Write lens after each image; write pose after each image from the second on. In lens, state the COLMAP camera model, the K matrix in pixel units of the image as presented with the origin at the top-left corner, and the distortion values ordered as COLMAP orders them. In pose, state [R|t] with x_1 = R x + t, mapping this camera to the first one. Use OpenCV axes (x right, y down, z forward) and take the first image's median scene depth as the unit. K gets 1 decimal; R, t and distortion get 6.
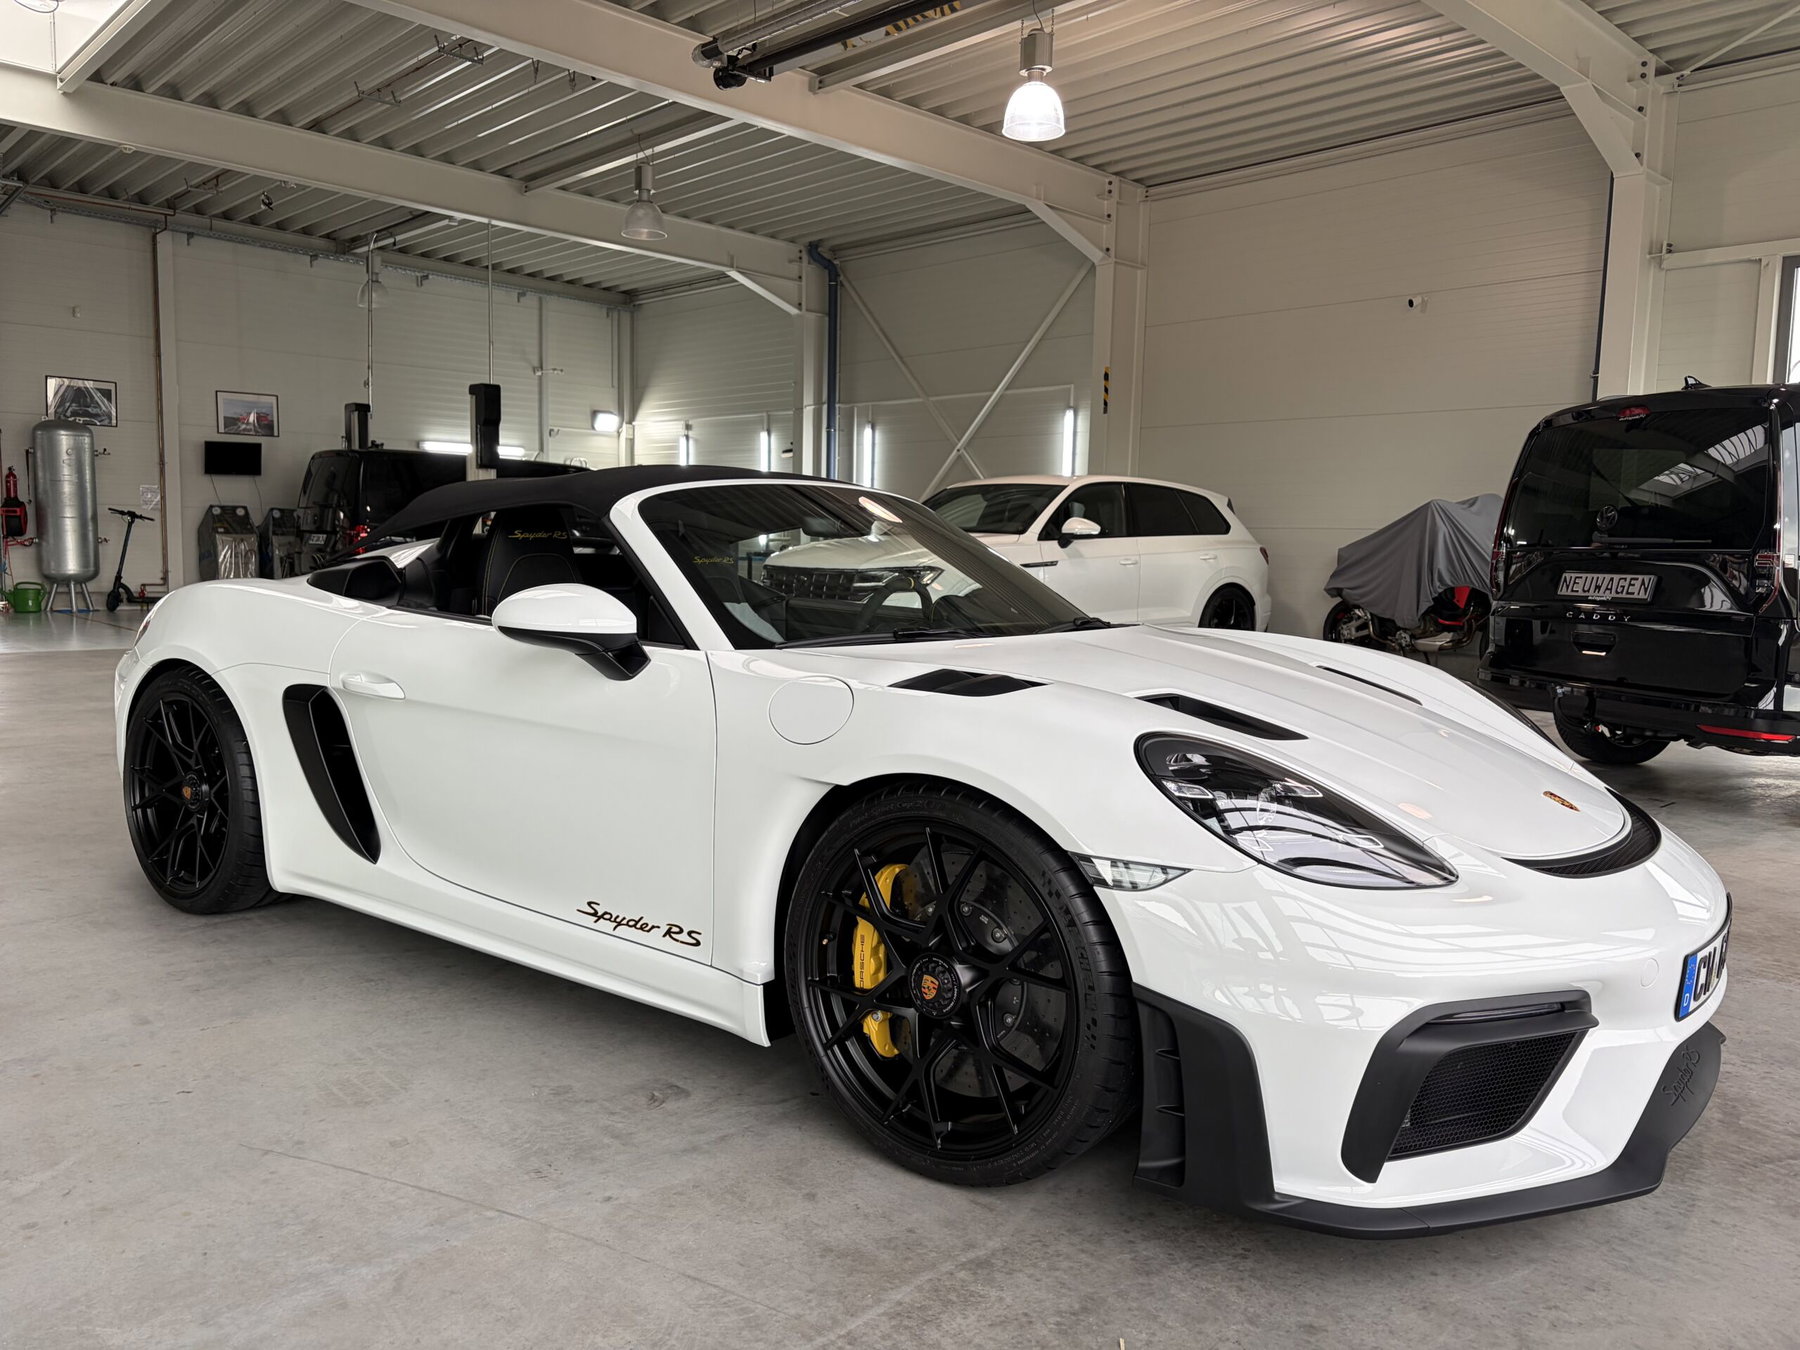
lens RADIAL K [[1373.5, 0, 903.7], [0, 1373.5, 679.8], [0, 0, 1]] dist [0.061910, -0.068789]
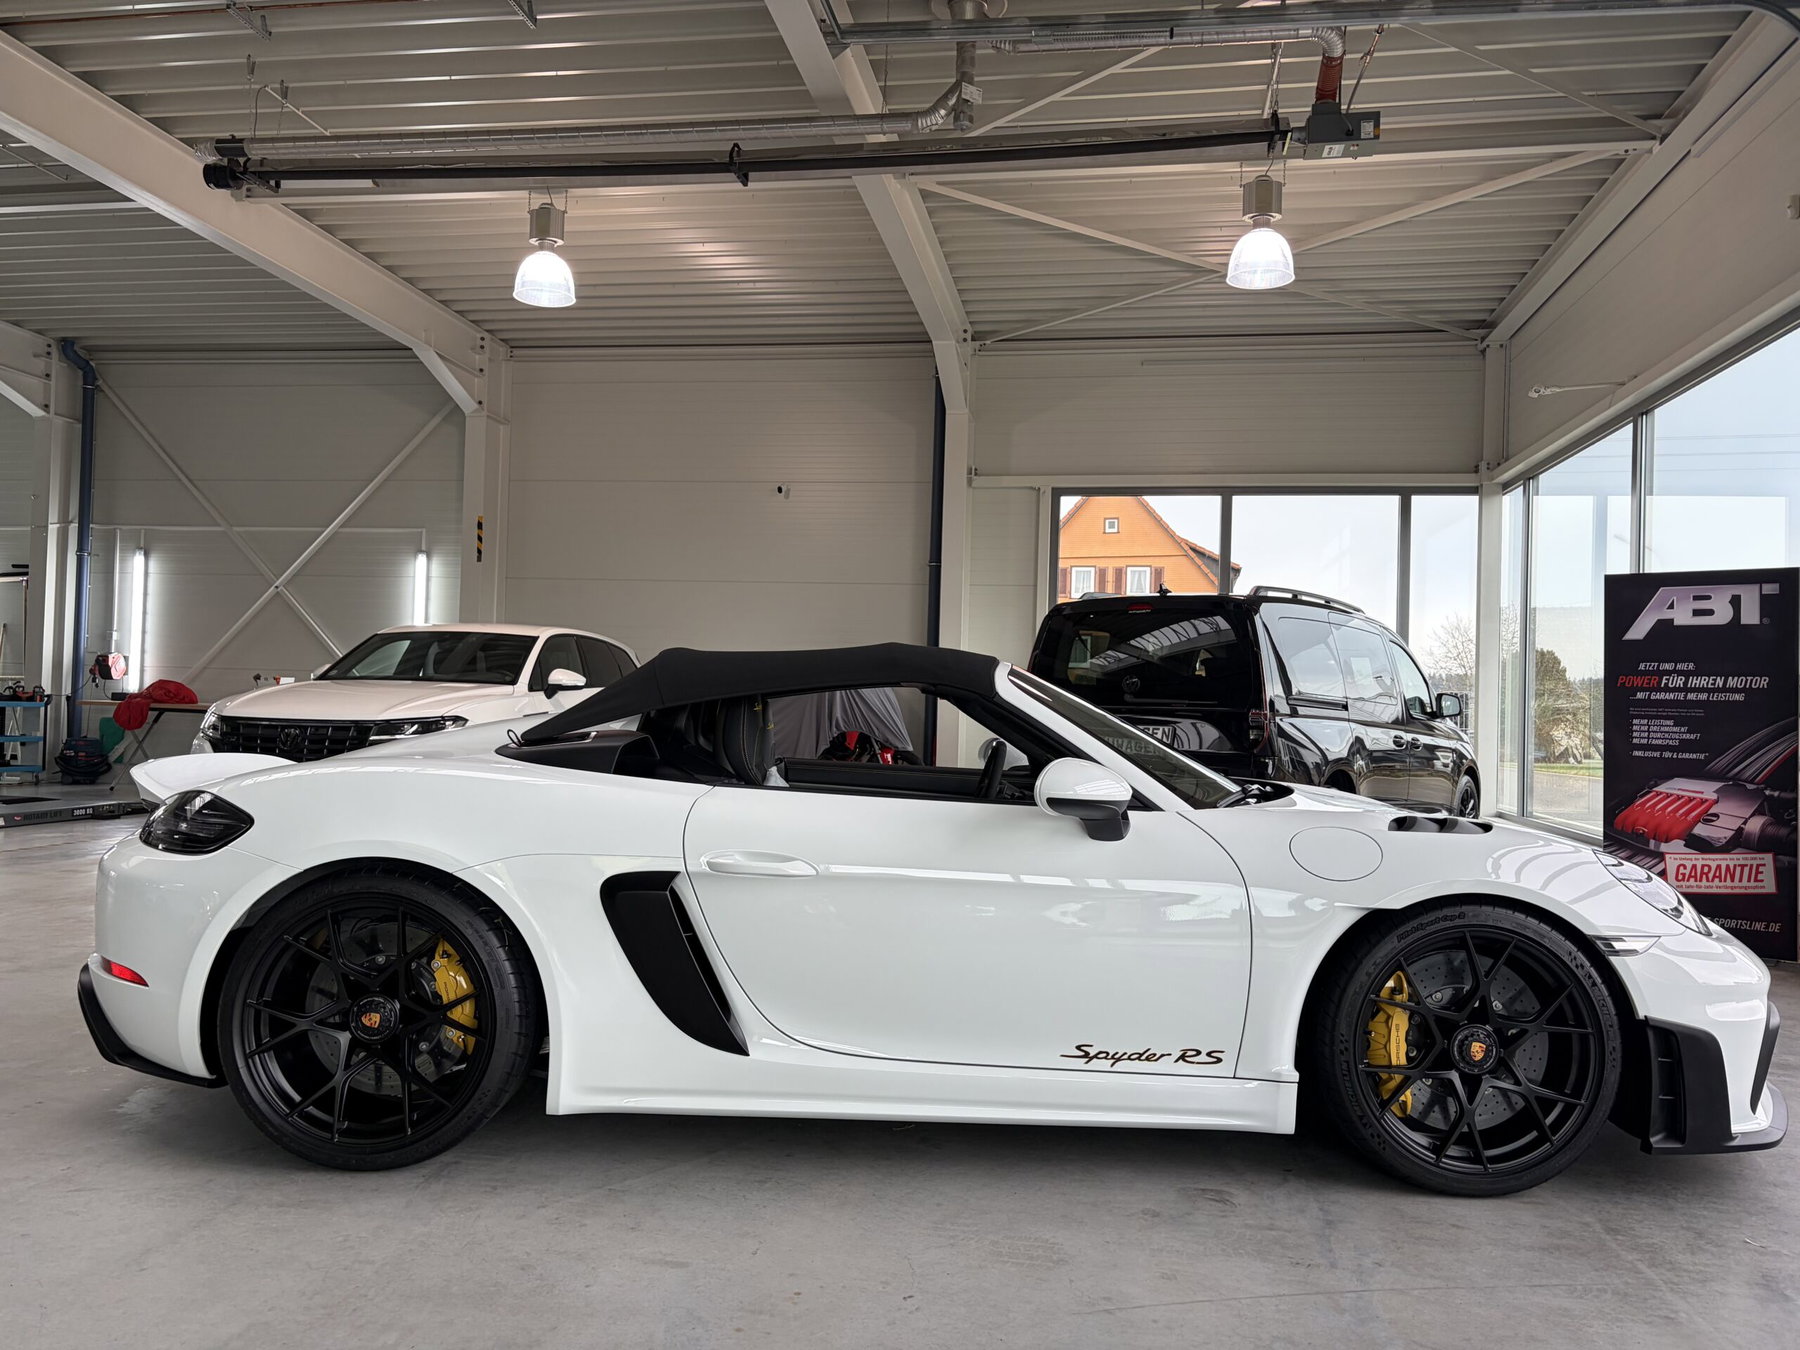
lens RADIAL K [[1366.0, 0, 902.5], [0, 1366.0, 680.7], [0, 0, 1]] dist [0.047263, -0.051387]
pose [[0.791543, 0.008432, 0.611055, -0.825908], [0.052734, 0.995233, -0.082044, -0.038447], [-0.608834, 0.097165, 0.787325, 0.157740]]
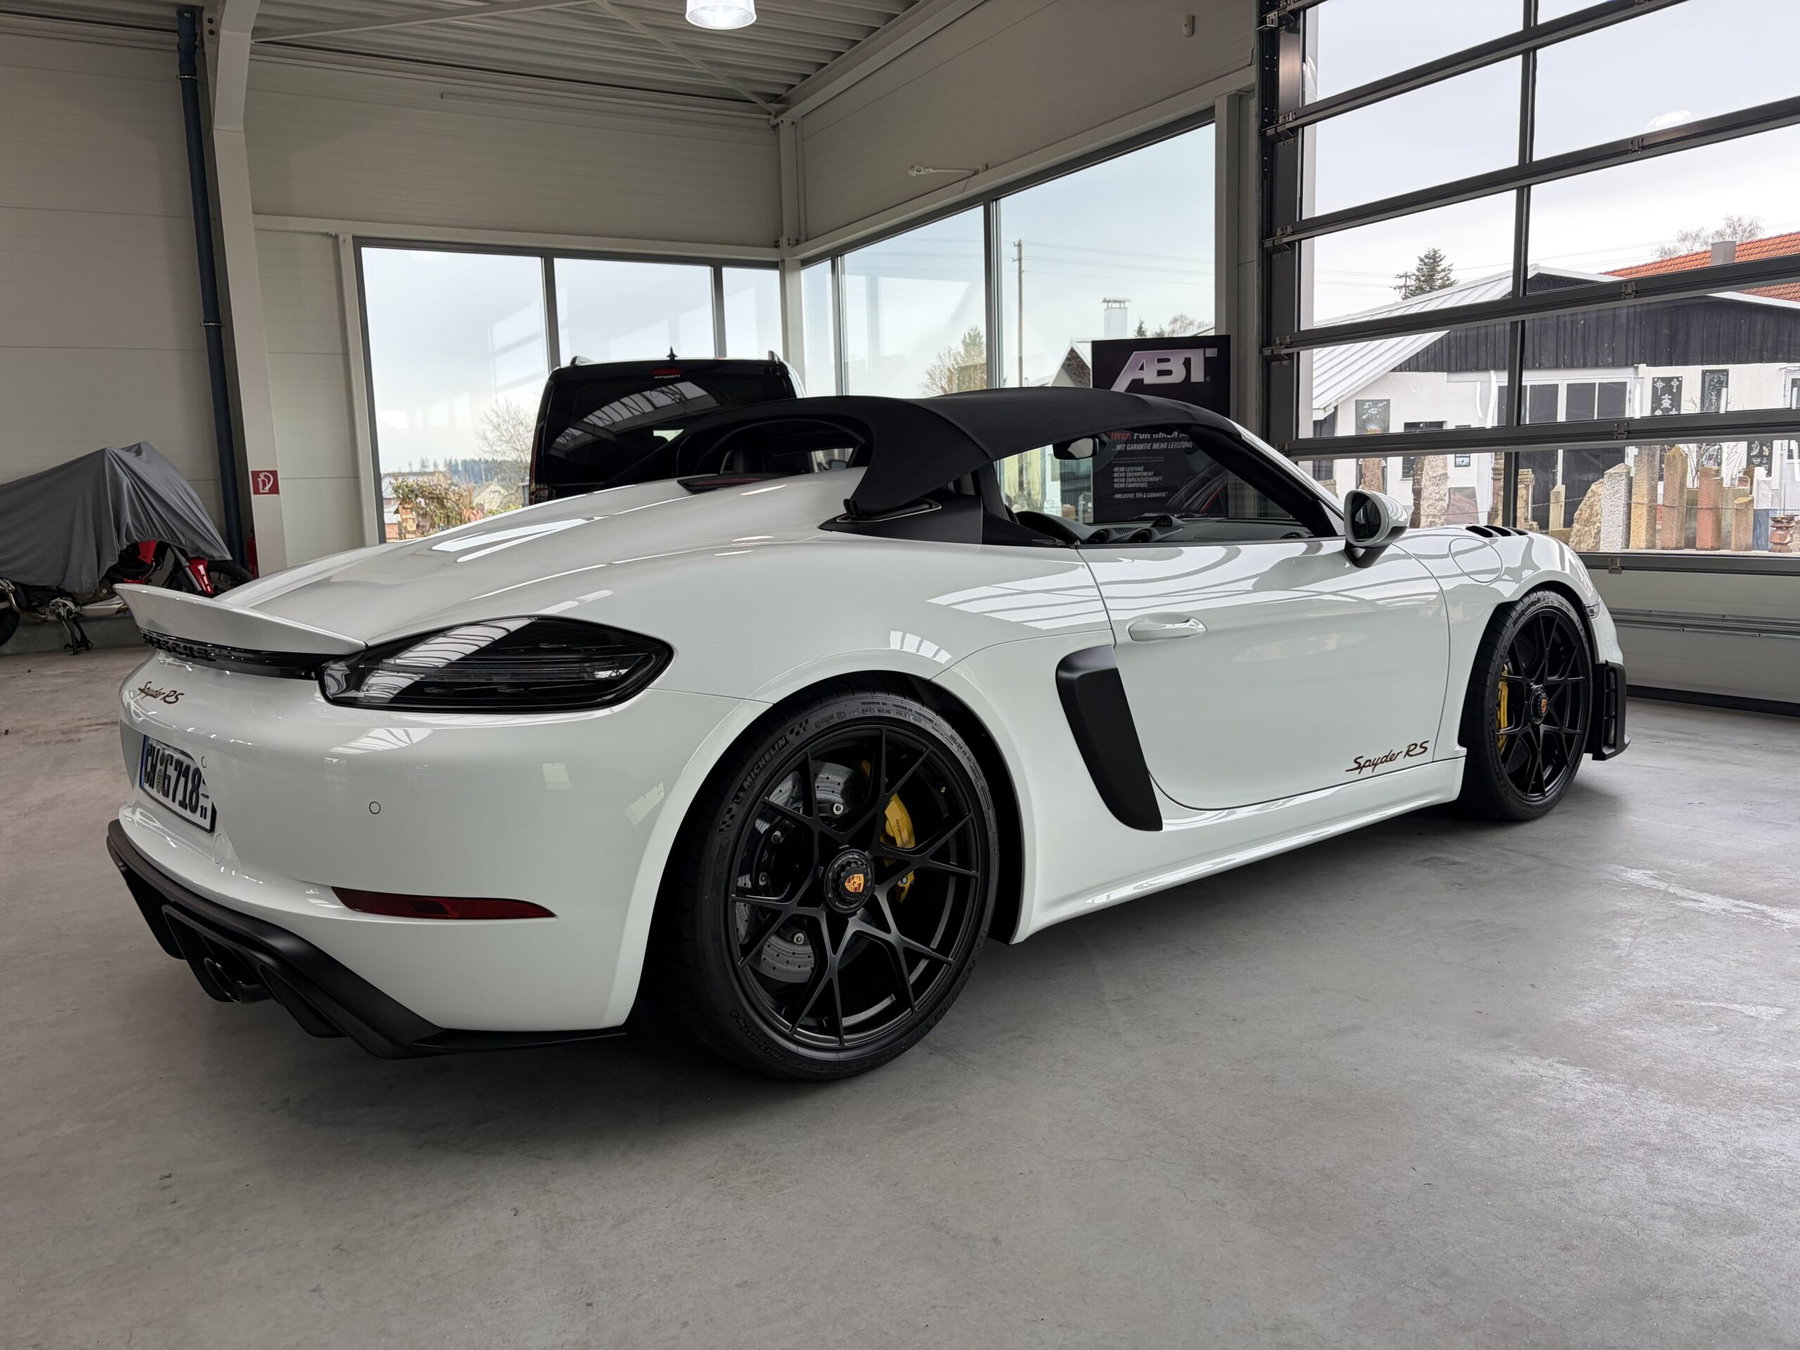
lens RADIAL K [[1366.0, 0, 902.5], [0, 1366.0, 680.7], [0, 0, 1]] dist [0.047263, -0.051387]
pose [[0.223101, -0.165533, 0.960638, -1.172673], [0.137353, 0.980983, 0.137139, -0.098314], [-0.965070, 0.101351, 0.241595, 0.884036]]
